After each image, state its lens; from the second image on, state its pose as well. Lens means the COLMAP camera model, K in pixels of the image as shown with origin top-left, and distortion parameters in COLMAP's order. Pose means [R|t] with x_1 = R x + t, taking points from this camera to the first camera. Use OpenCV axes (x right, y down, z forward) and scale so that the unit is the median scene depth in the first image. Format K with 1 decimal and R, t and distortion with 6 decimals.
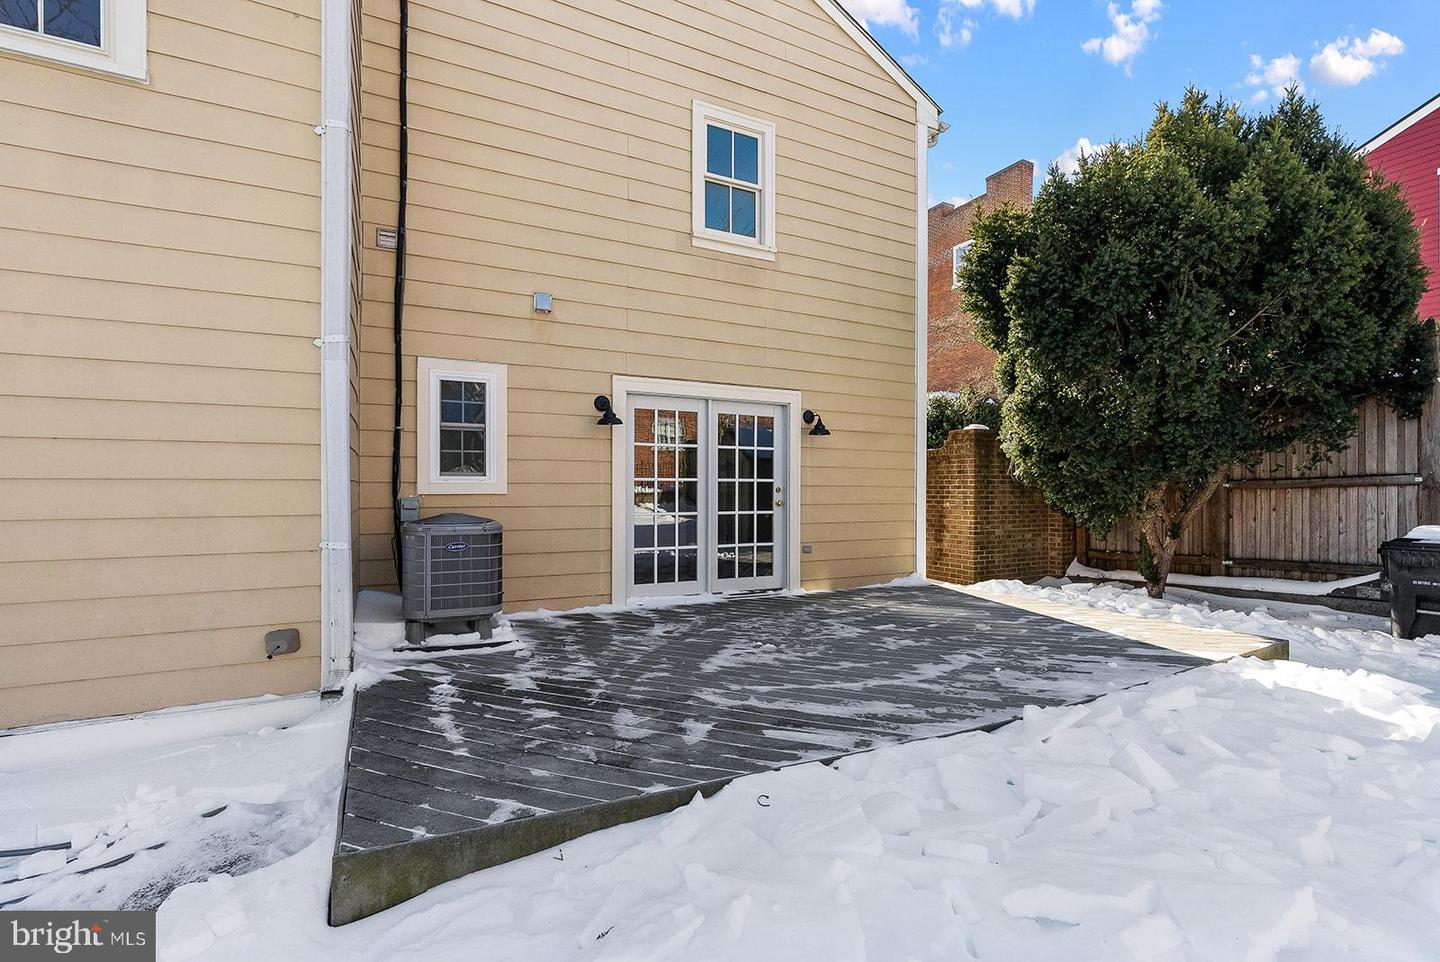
lens RADIAL K [[640.3, 0, 724.3], [0, 640.3, 486.0], [0, 0, 1]] dist [-0.015895, 0.007220]
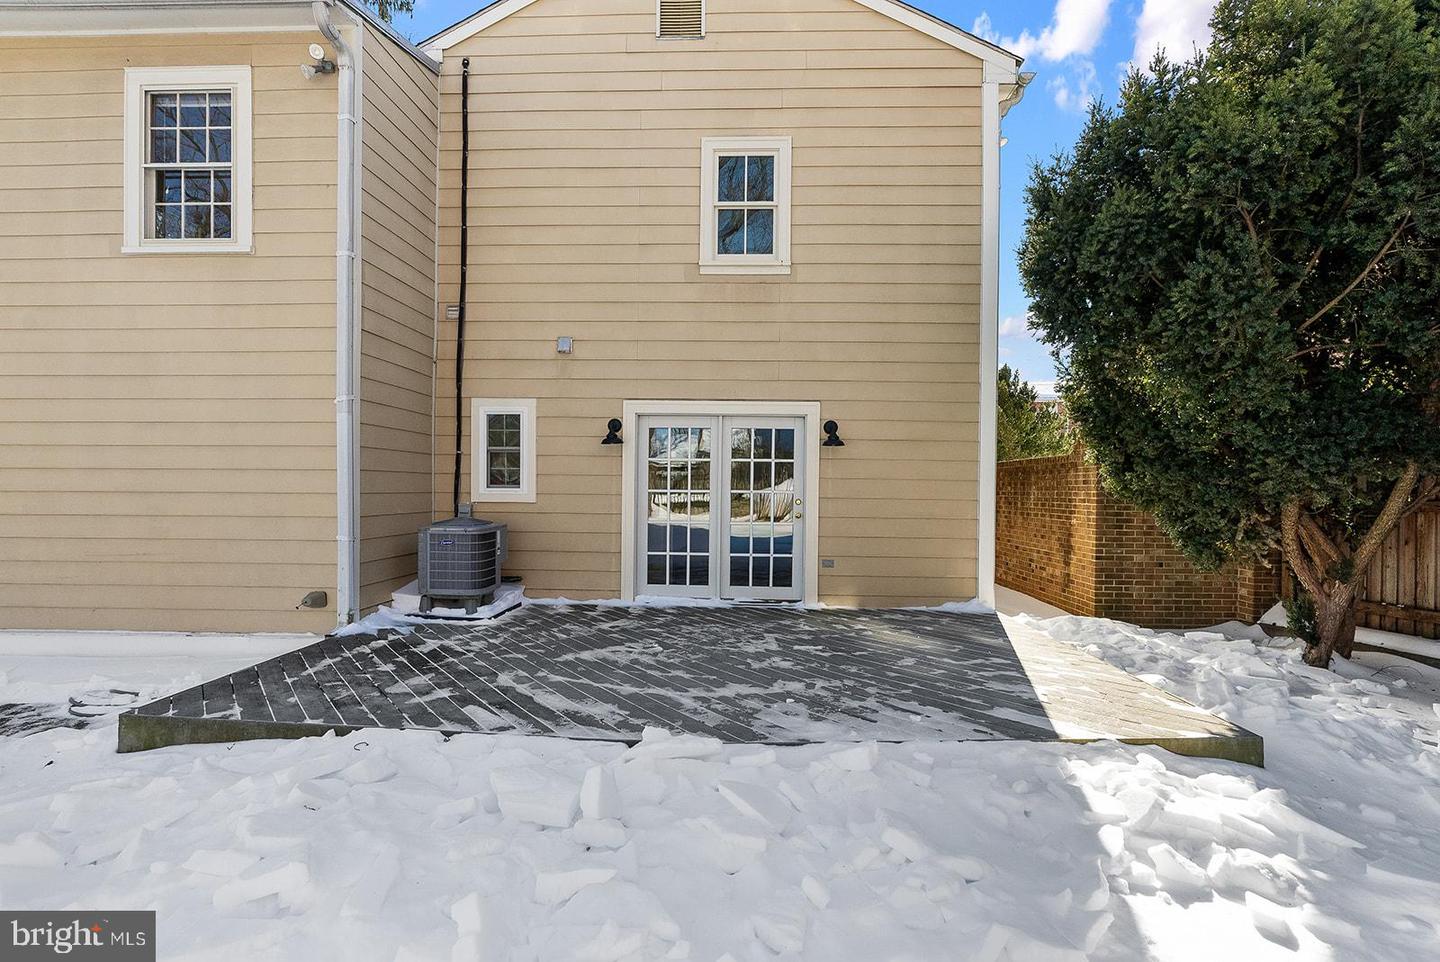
lens RADIAL K [[640.3, 0, 724.3], [0, 640.3, 486.0], [0, 0, 1]] dist [-0.015895, 0.007220]
pose [[0.874298, 0.006078, -0.485352, 0.518455], [-0.006895, 0.999976, 0.000100, -0.019694], [0.485341, 0.003259, 0.874319, 0.079761]]
